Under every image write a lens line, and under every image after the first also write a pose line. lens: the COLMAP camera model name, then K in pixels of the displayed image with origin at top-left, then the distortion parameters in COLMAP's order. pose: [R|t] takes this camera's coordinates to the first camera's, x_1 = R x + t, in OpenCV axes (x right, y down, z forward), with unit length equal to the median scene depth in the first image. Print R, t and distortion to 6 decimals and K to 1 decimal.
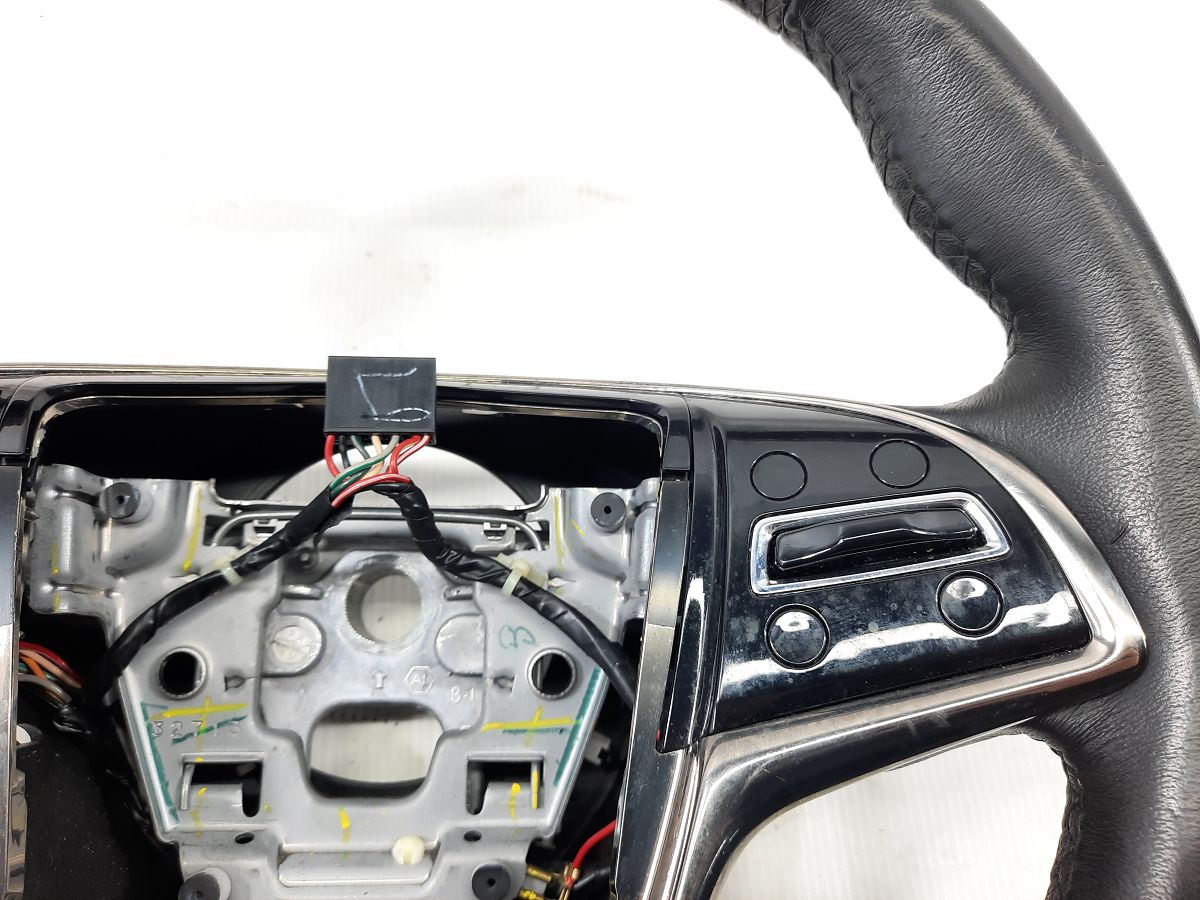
lens RADIAL K [[870.8, 0, 600.0], [0, 870.8, 450.0], [0, 0, 1]] dist [0.003402, -0.001942]
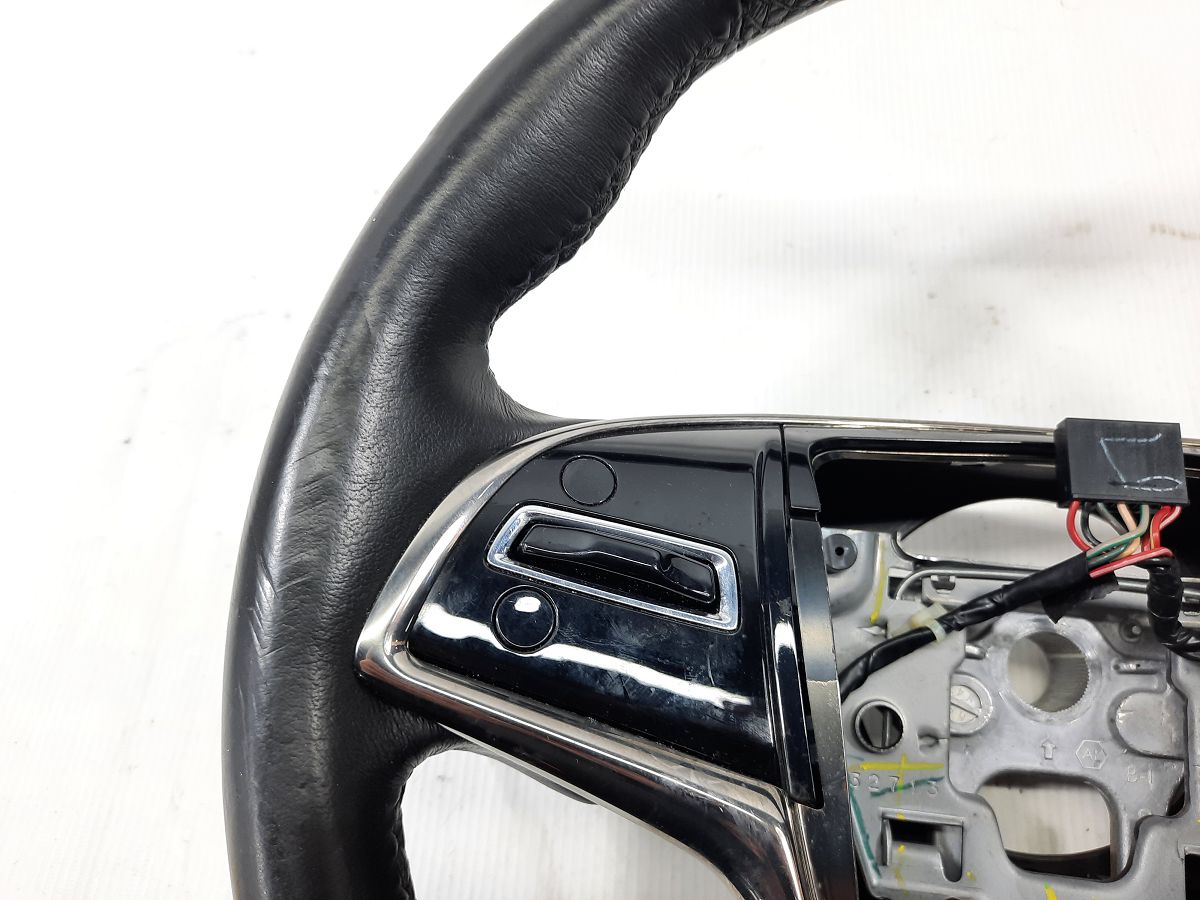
lens RADIAL K [[858.9, 0, 600.0], [0, 858.9, 450.0], [0, 0, 1]] dist [0.025186, -0.034915]
pose [[0.978971, 0.049495, -0.197905, -0.606393], [-0.050554, 0.998721, -0.000298, -0.044271], [0.197637, 0.010297, 0.980221, -0.036580]]
